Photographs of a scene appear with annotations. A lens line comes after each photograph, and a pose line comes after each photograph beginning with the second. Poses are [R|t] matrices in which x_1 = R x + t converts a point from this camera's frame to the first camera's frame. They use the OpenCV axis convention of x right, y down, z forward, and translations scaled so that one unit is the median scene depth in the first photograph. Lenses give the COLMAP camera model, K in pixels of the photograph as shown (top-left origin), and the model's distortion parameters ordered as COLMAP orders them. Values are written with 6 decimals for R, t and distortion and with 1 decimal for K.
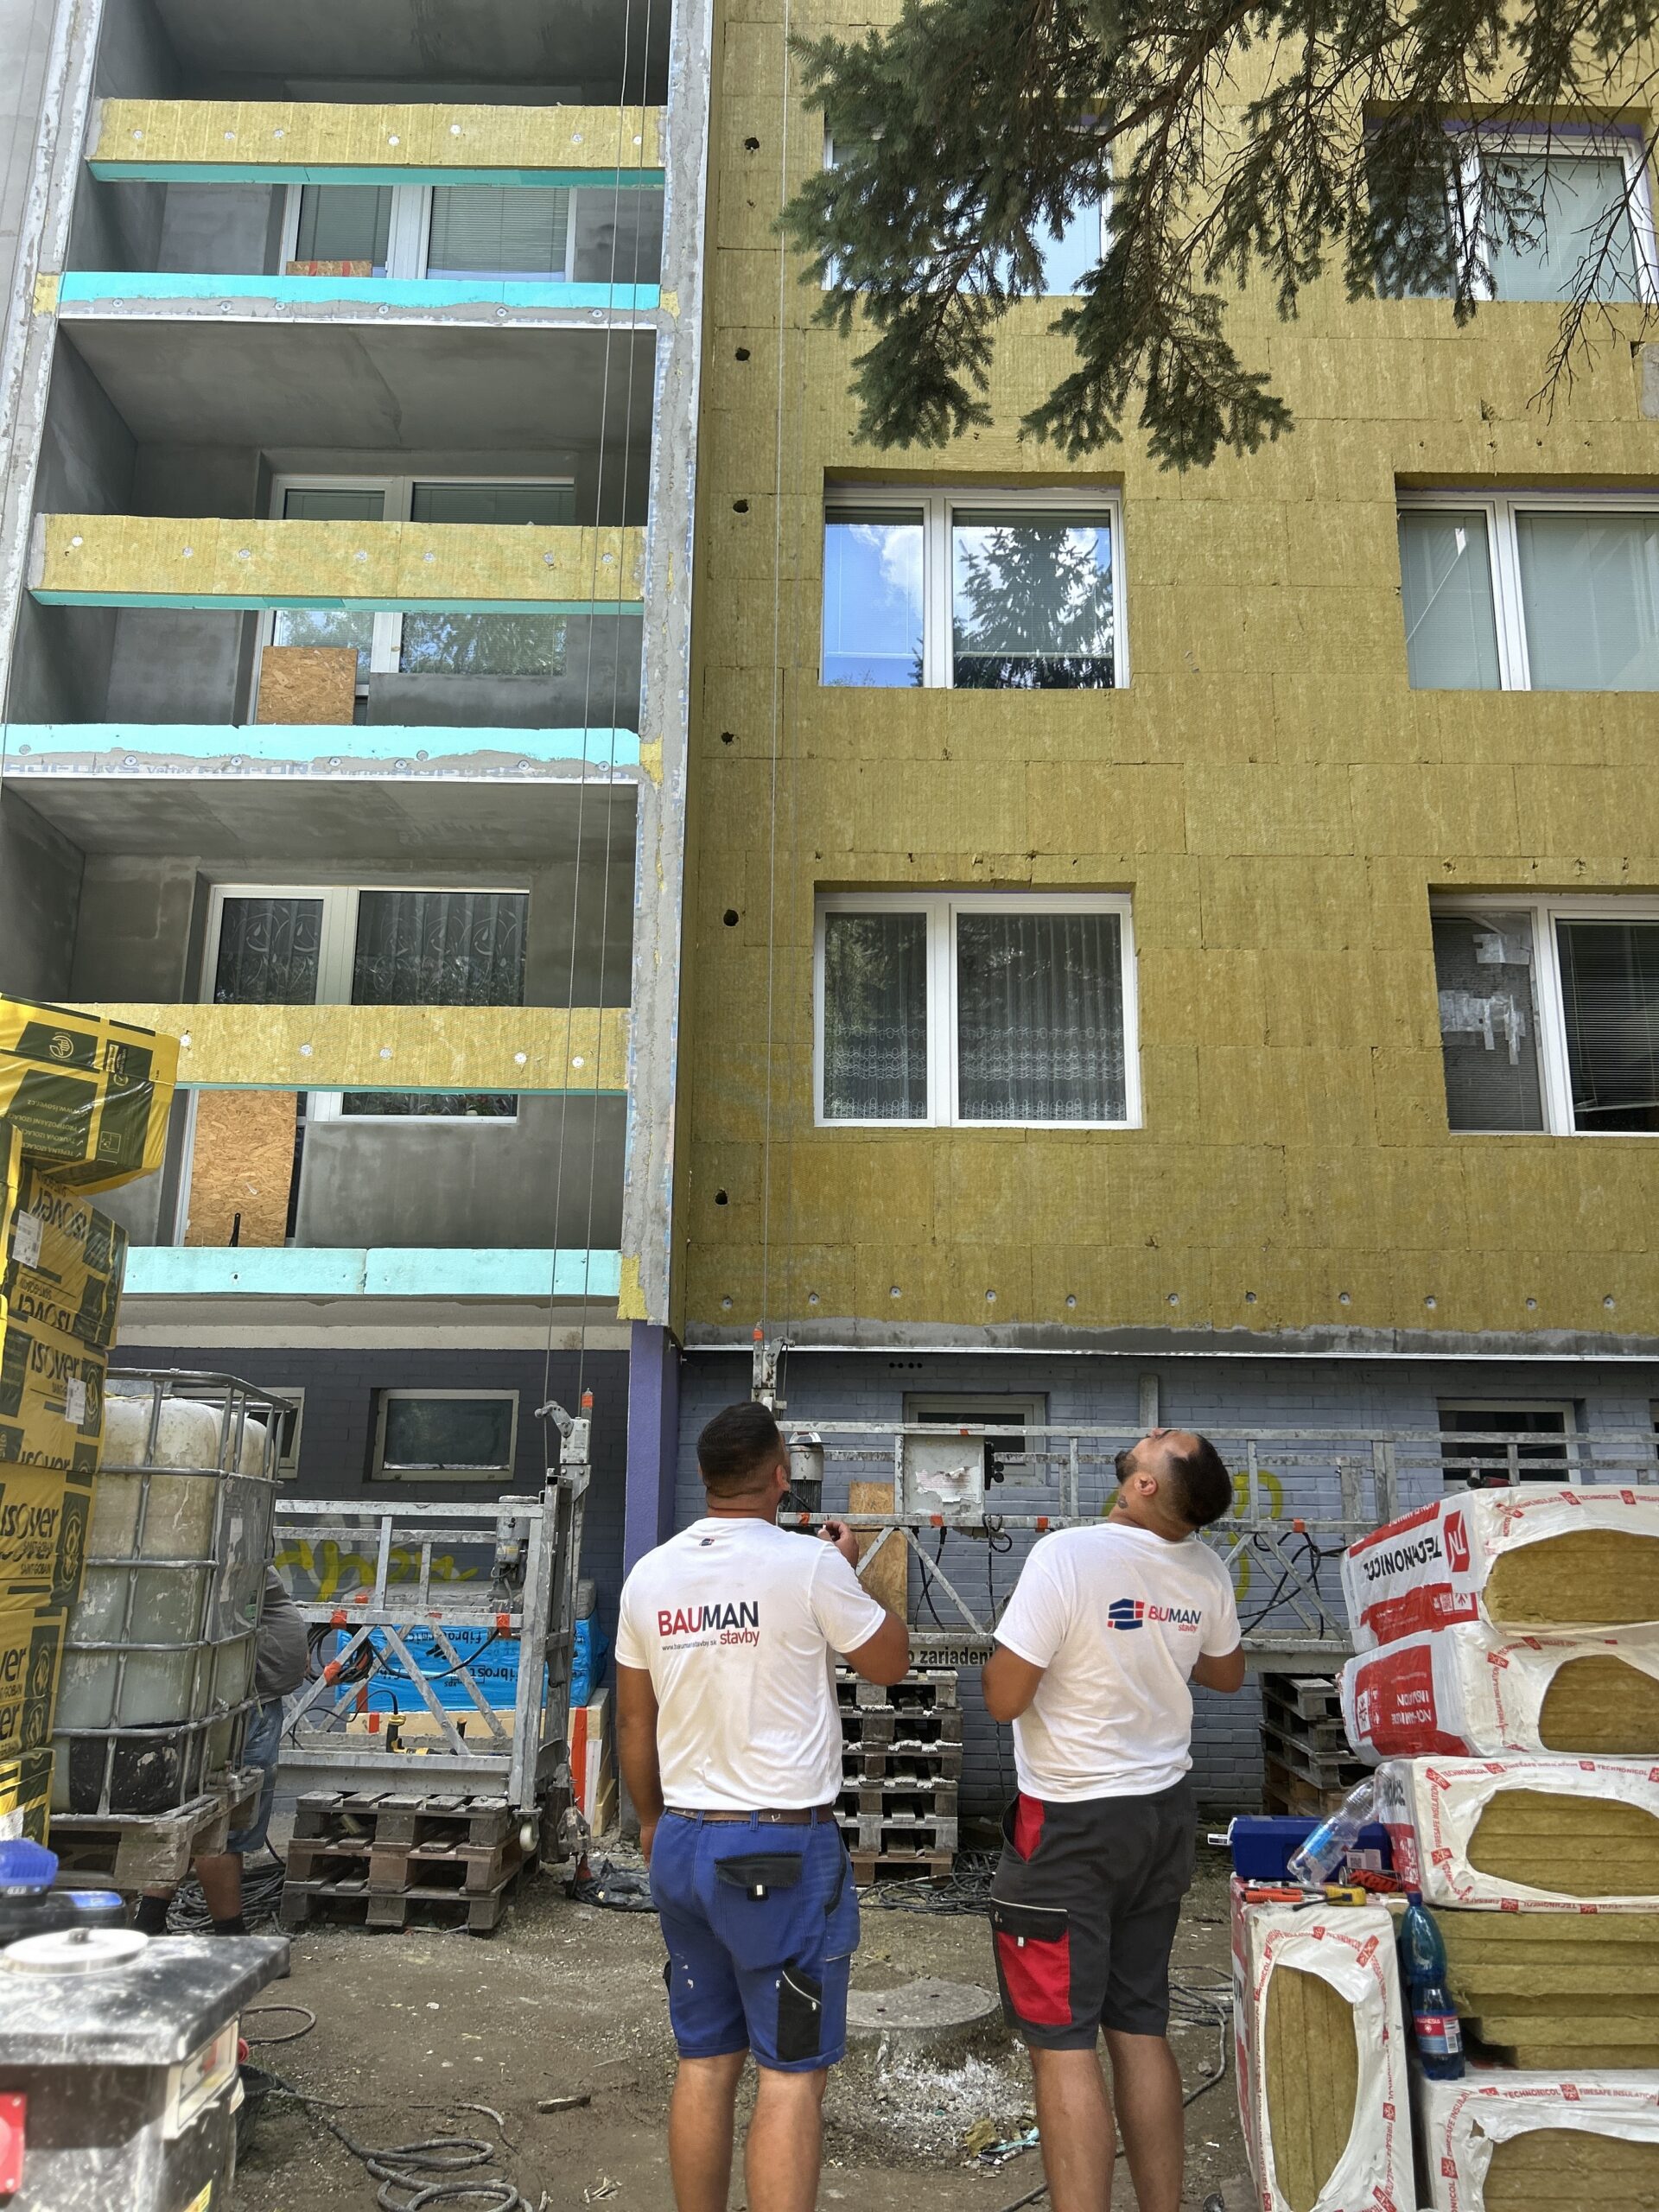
lens RADIAL K [[1666.6, 0, 829.5], [0, 1666.6, 1106.0], [0, 0, 1]] dist [0.002769, -0.300037]
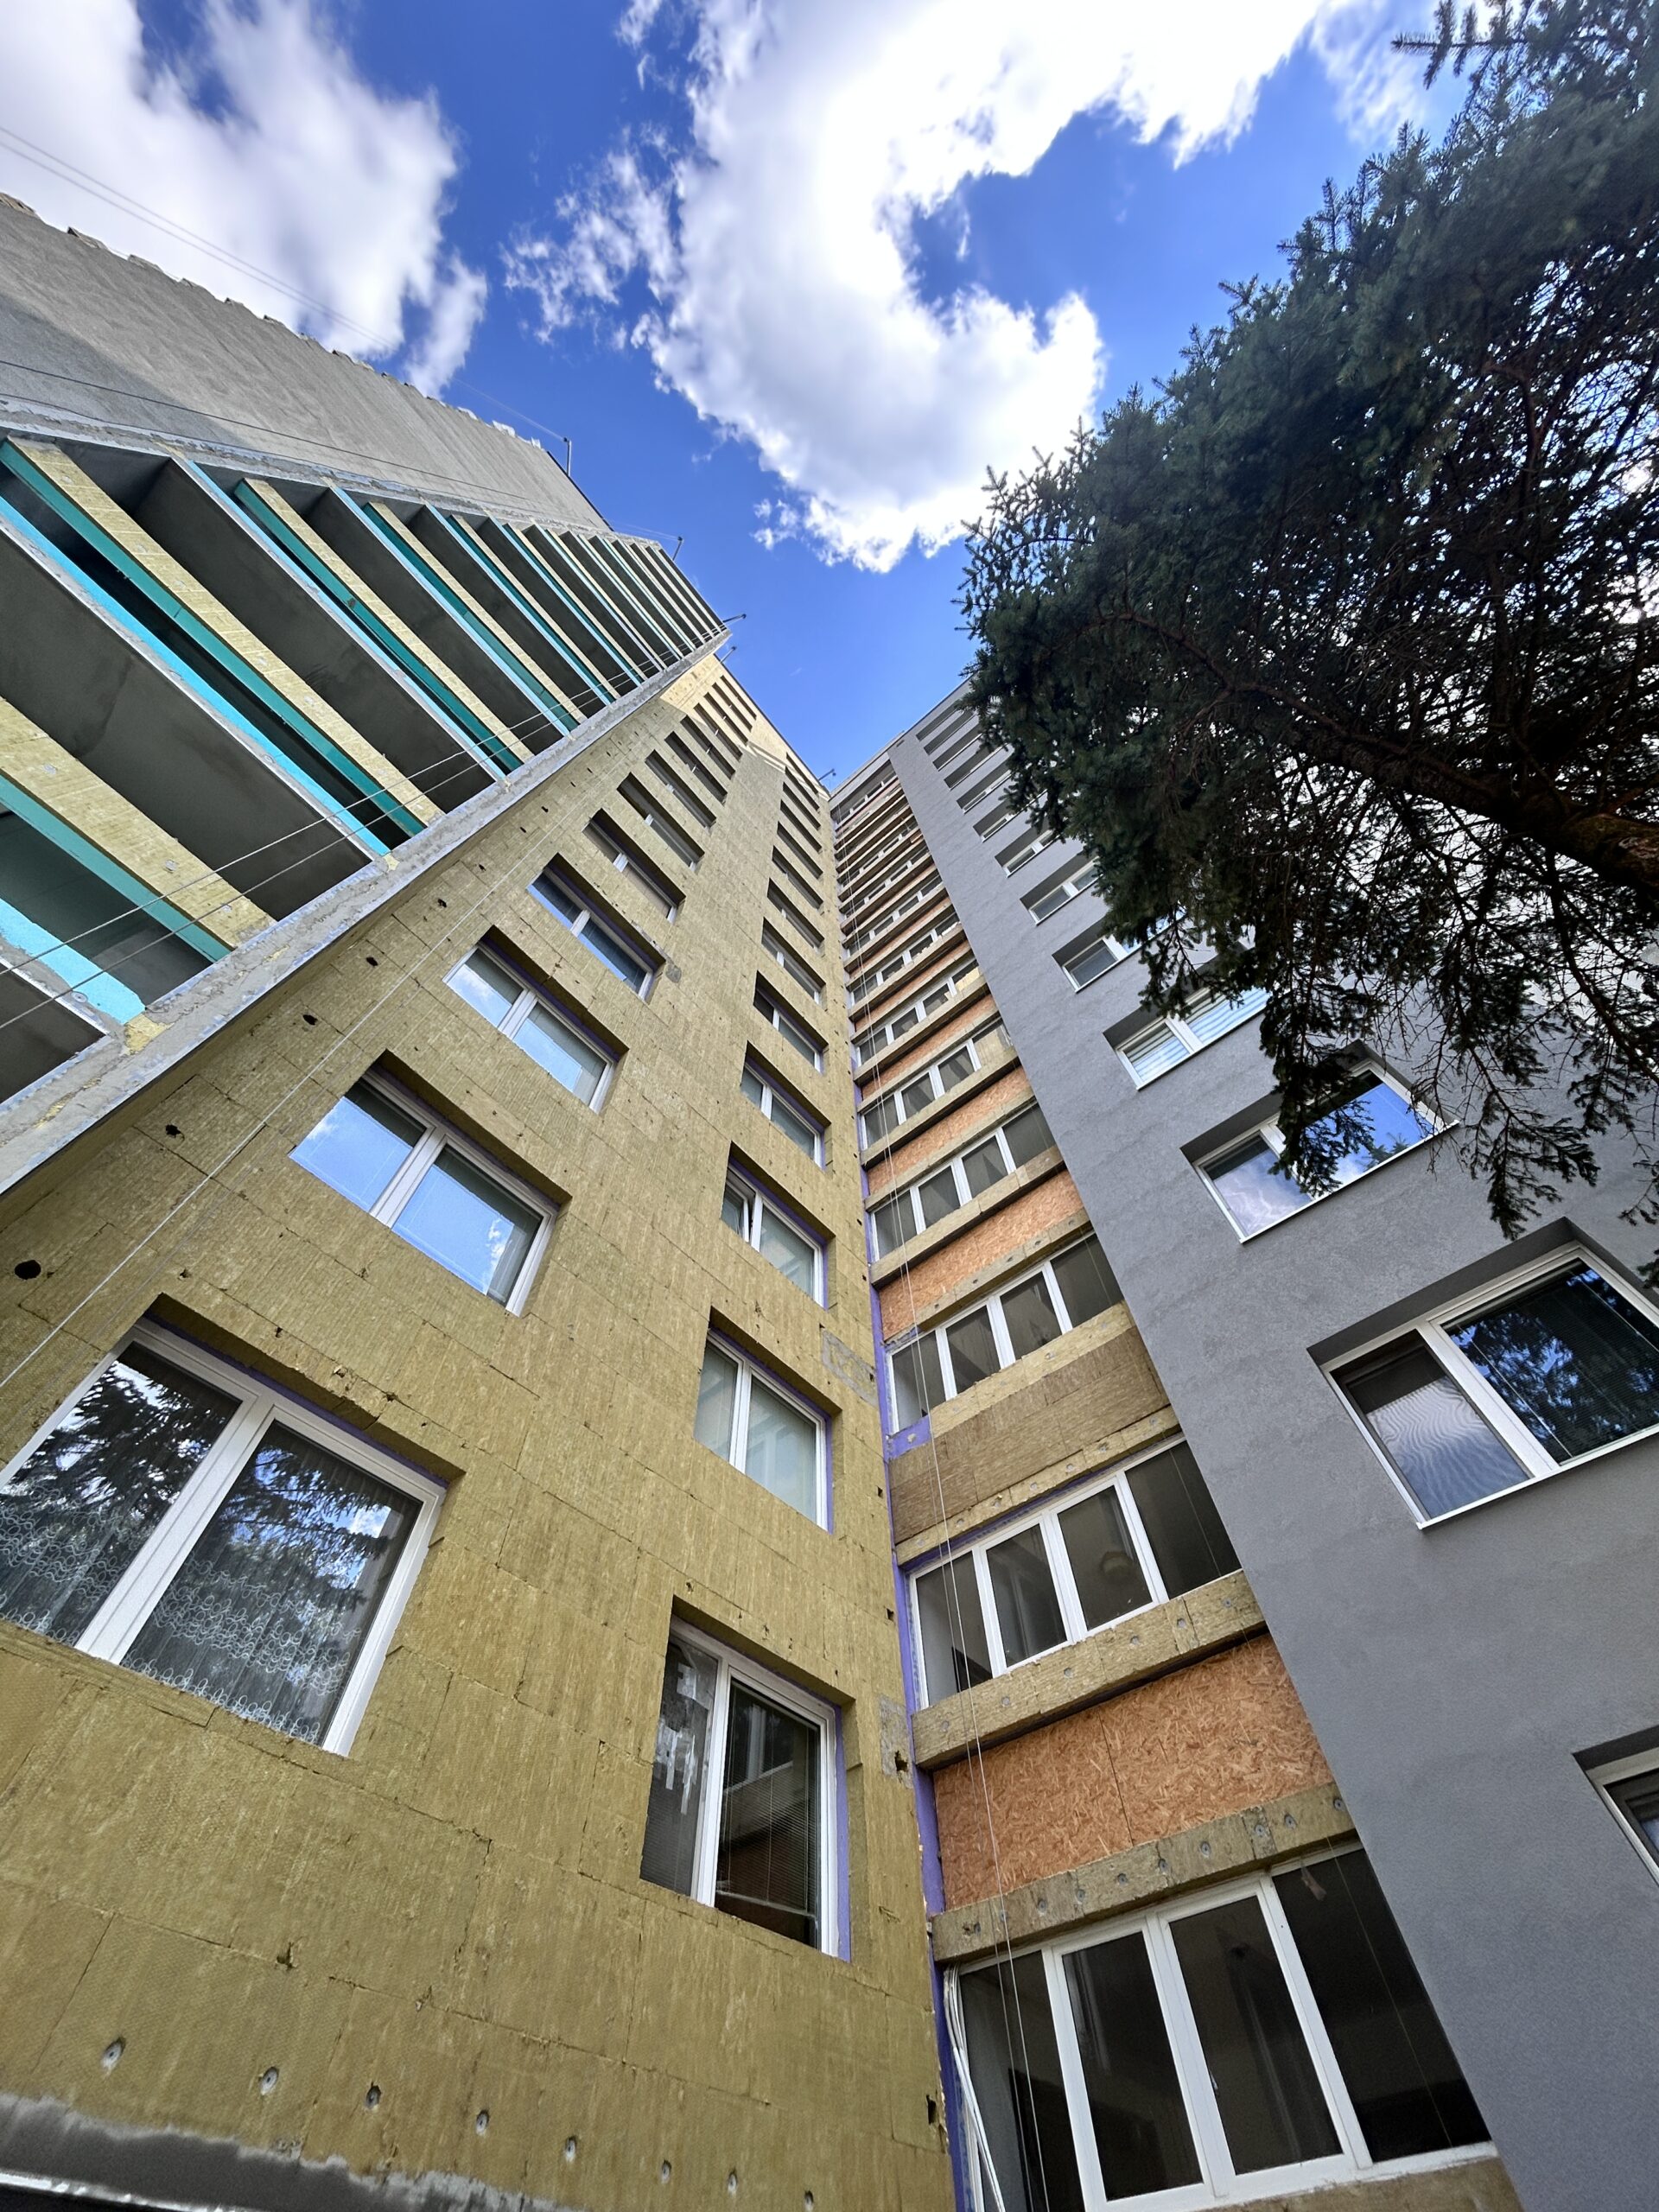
lens RADIAL K [[871.7, 0, 829.5], [0, 871.7, 1106.0], [0, 0, 1]] dist [-0.010157, 0.000773]
pose [[0.639311, 0.646793, 0.415861, -0.037263], [-0.154410, 0.637786, -0.754577, 0.087113], [-0.753285, 0.418196, 0.507615, 0.477131]]
